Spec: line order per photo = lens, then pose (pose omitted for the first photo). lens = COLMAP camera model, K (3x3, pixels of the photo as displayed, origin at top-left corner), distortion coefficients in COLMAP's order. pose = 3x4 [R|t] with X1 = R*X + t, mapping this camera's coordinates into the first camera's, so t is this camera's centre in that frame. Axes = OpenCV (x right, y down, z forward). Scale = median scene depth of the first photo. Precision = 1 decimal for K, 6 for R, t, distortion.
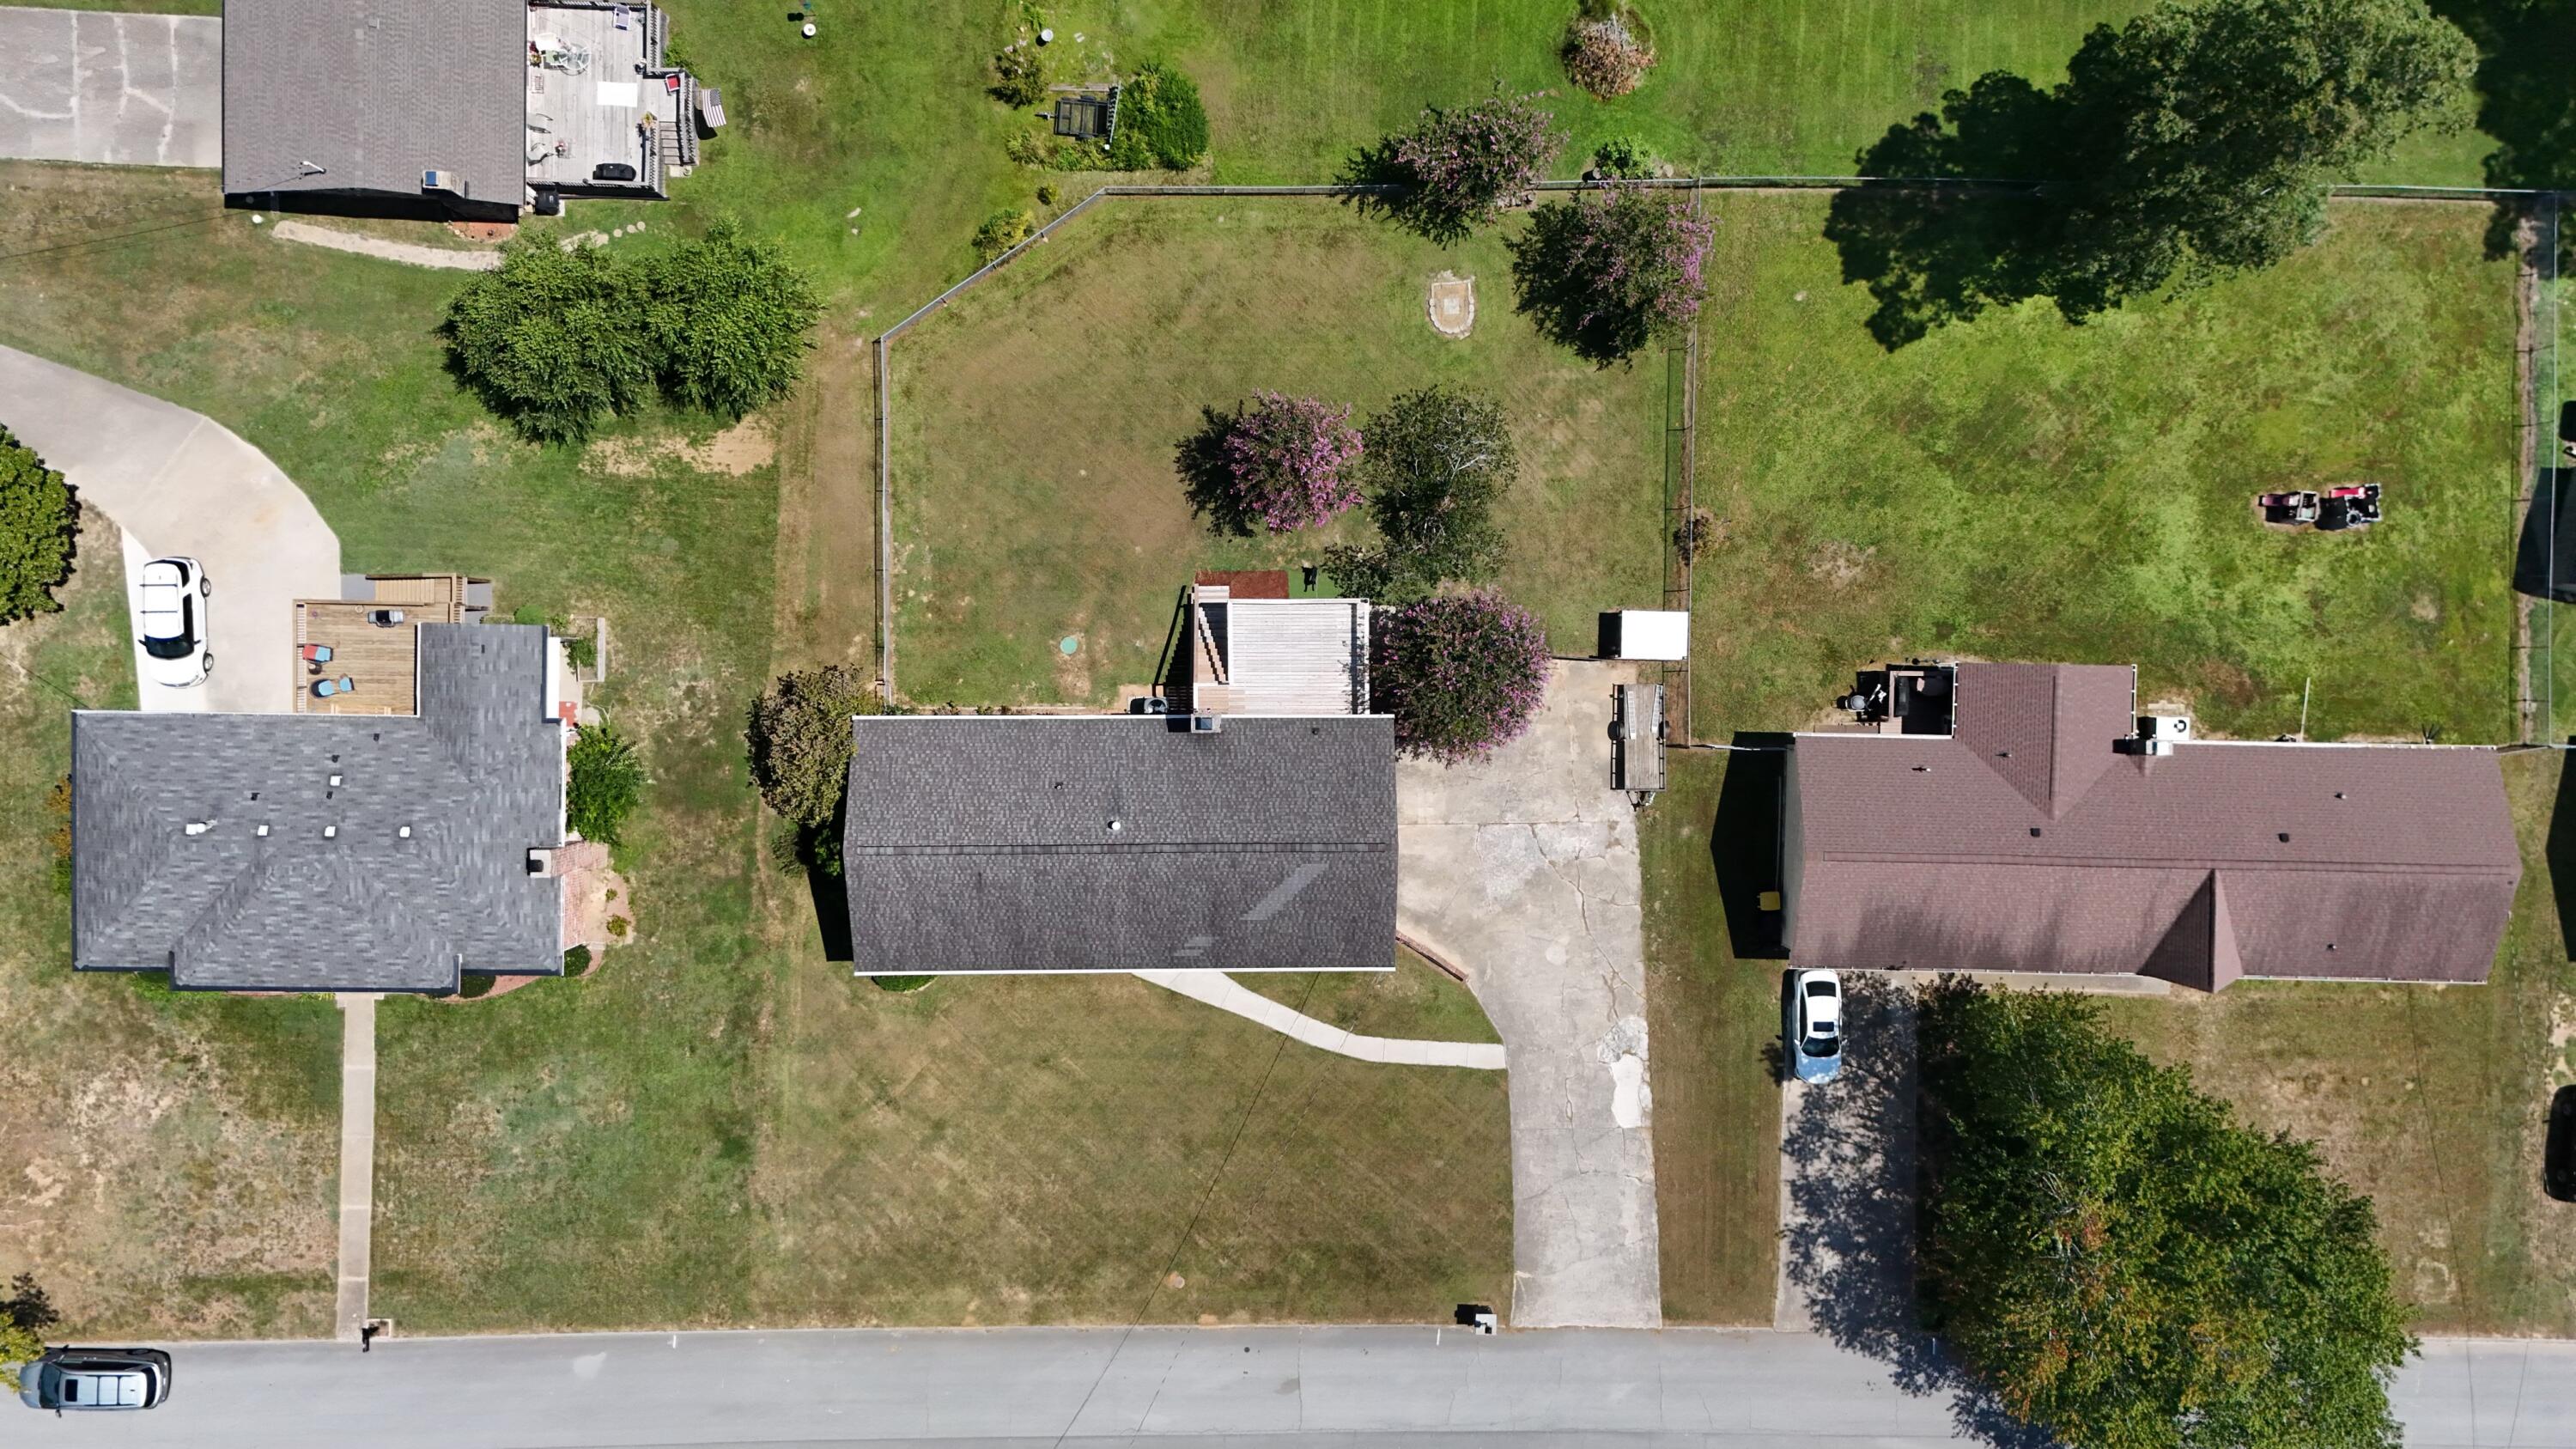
lens RADIAL K [[1903.0, 0, 1279.8], [0, 1903.0, 691.5], [0, 0, 1]] dist [0.070470, -0.068844]
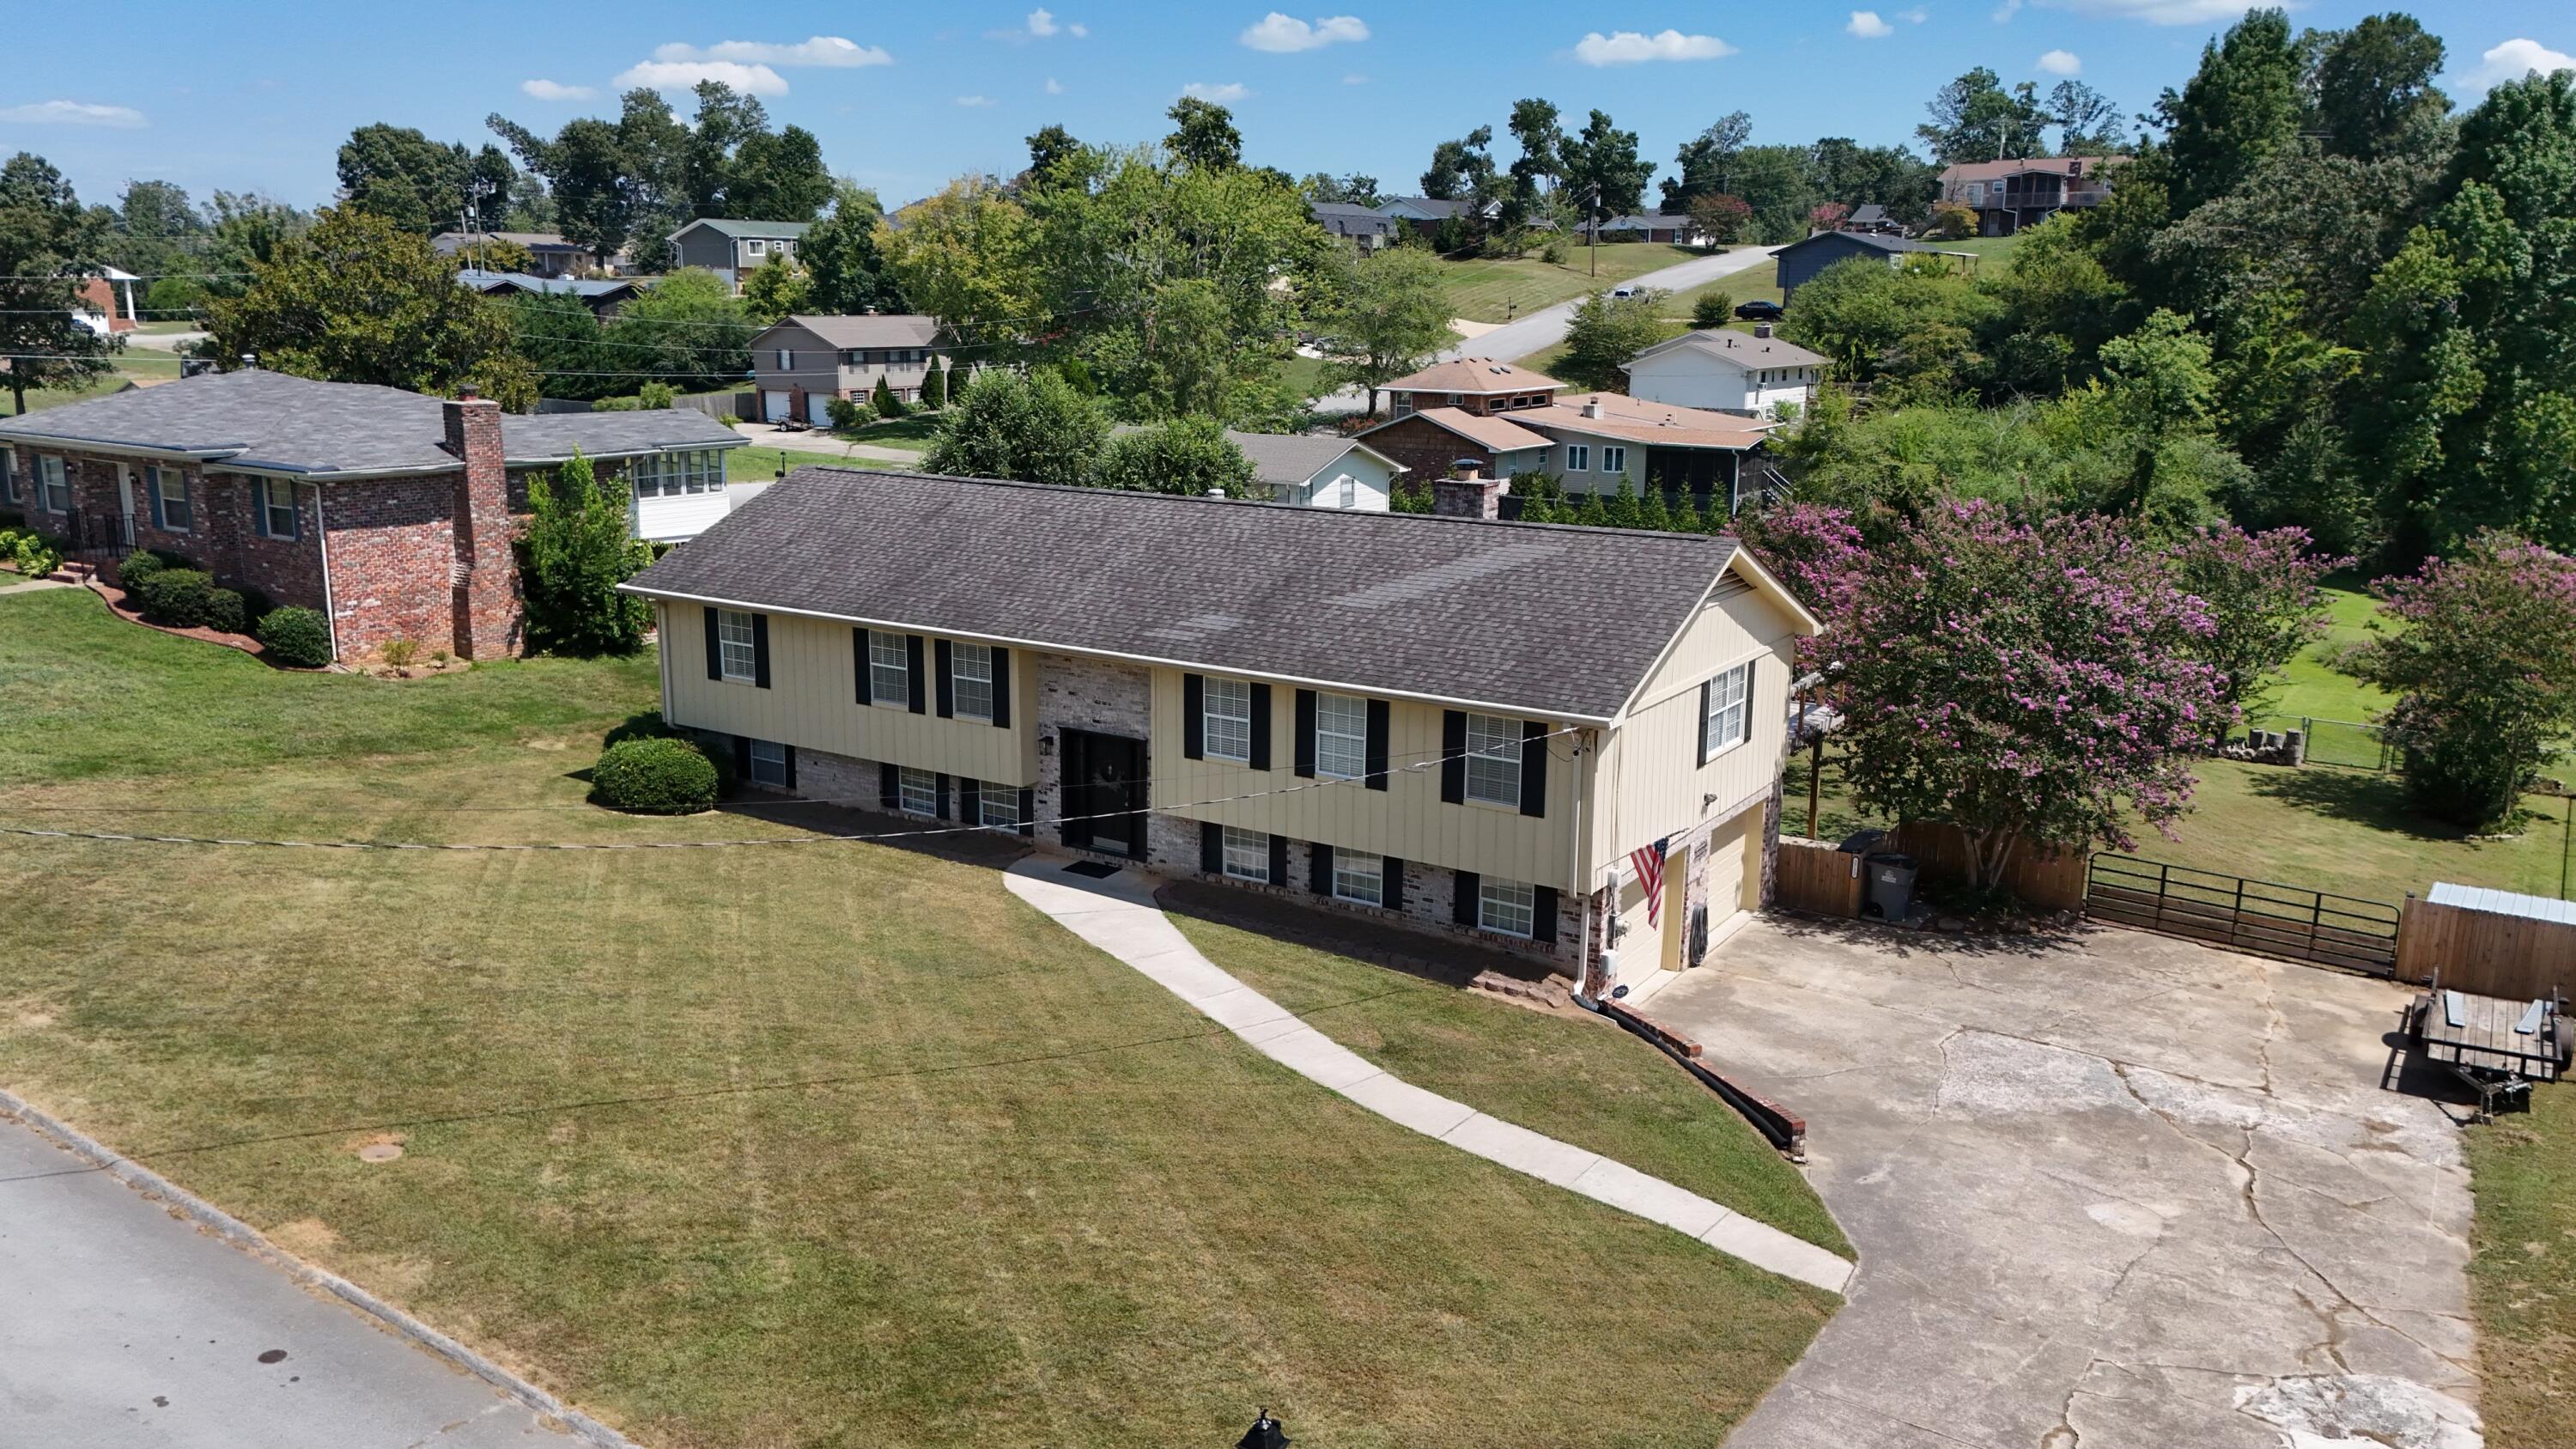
lens RADIAL K [[1903.0, 0, 1279.8], [0, 1903.0, 691.5], [0, 0, 1]] dist [0.070470, -0.068844]
pose [[0.840290, 0.104064, -0.532056, 0.187843], [-0.542069, 0.145695, -0.827607, 0.450252], [-0.008606, 0.983841, 0.178836, 0.880675]]
